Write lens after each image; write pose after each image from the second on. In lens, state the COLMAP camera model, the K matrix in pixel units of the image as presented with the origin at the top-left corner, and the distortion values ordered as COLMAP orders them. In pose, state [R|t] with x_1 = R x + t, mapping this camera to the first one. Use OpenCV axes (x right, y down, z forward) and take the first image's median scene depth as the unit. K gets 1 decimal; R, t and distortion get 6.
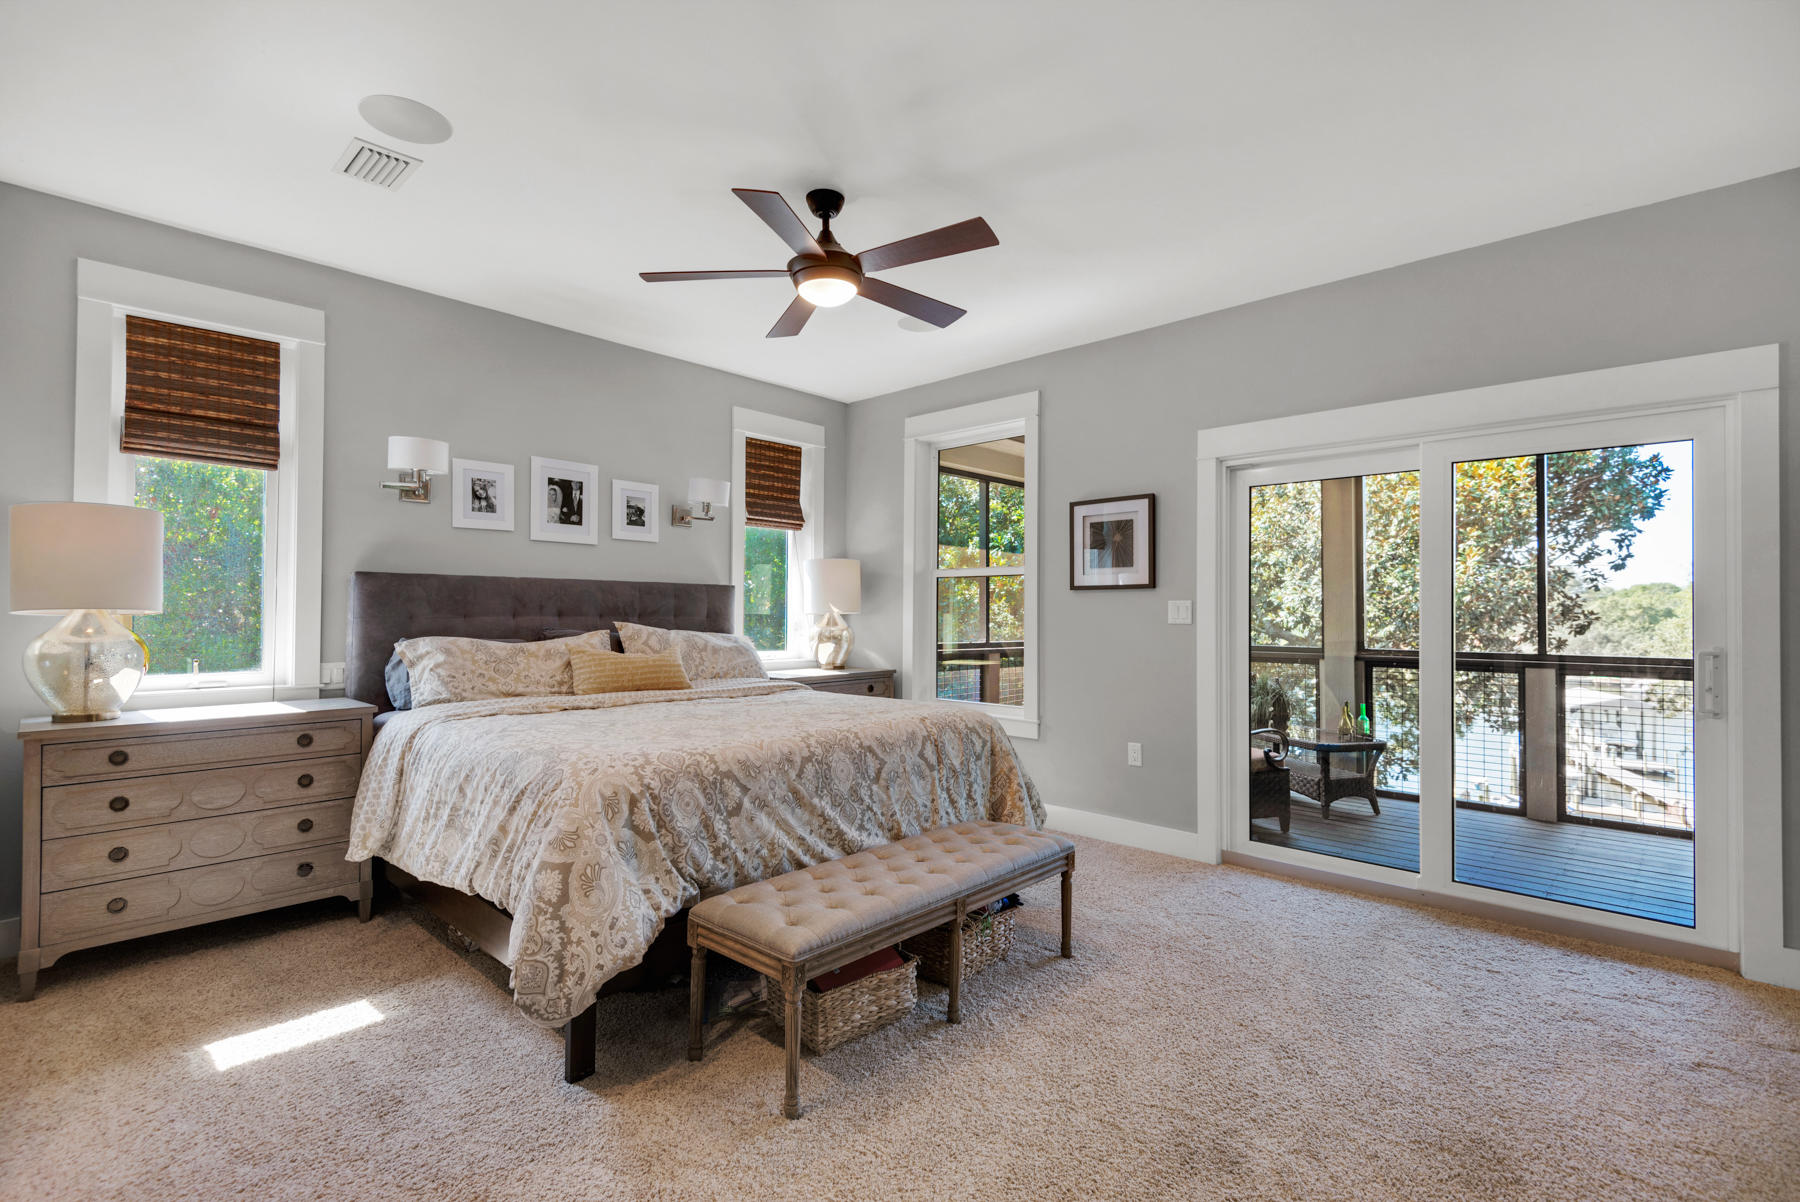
lens RADIAL K [[818.3, 0, 906.3], [0, 818.3, 600.4], [0, 0, 1]] dist [0.009473, -0.003834]
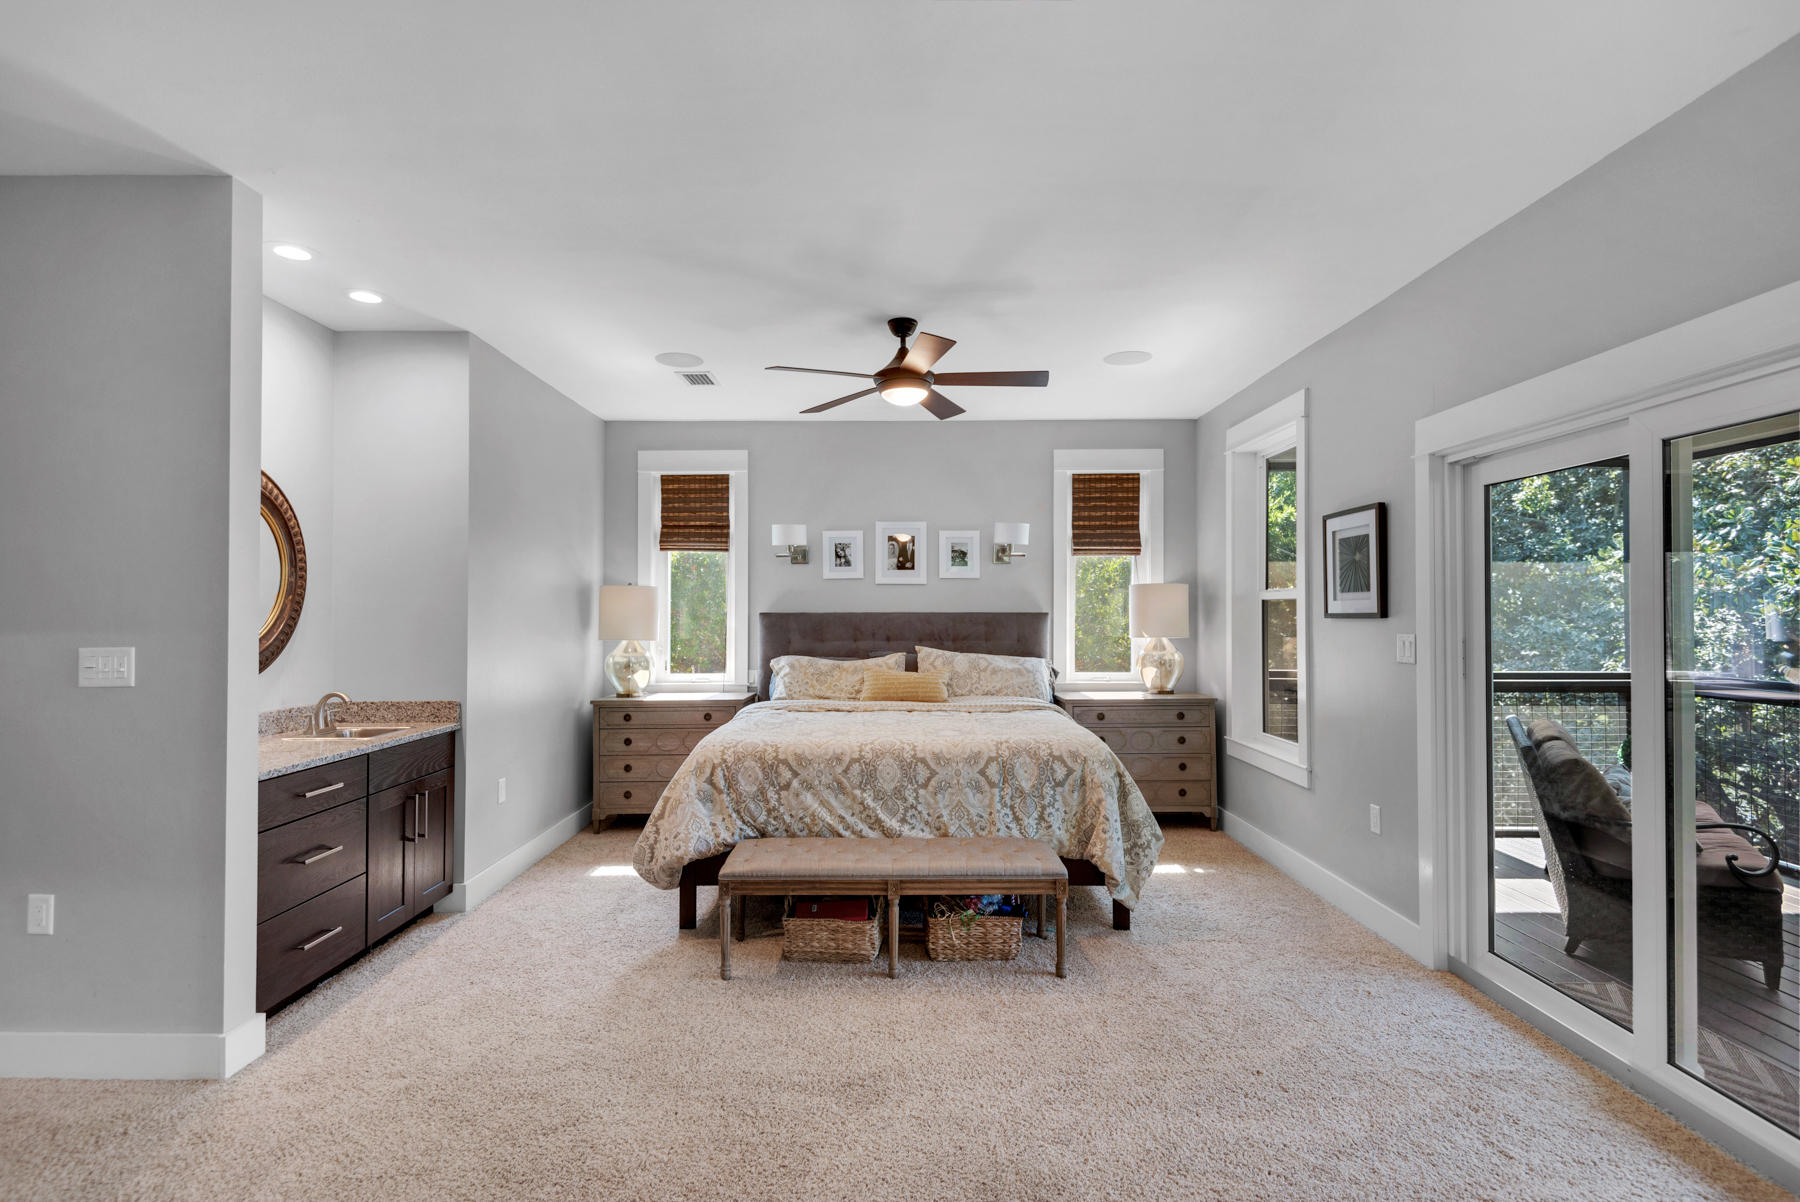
lens RADIAL K [[879.5, 0, 900.4], [0, 879.5, 597.6], [0, 0, 1]] dist [-0.014415, -0.001717]
pose [[0.677194, -0.020815, -0.735510, 0.777037], [0.017763, 0.999771, -0.011938, -0.041267], [0.735590, -0.004980, 0.677409, 0.066494]]
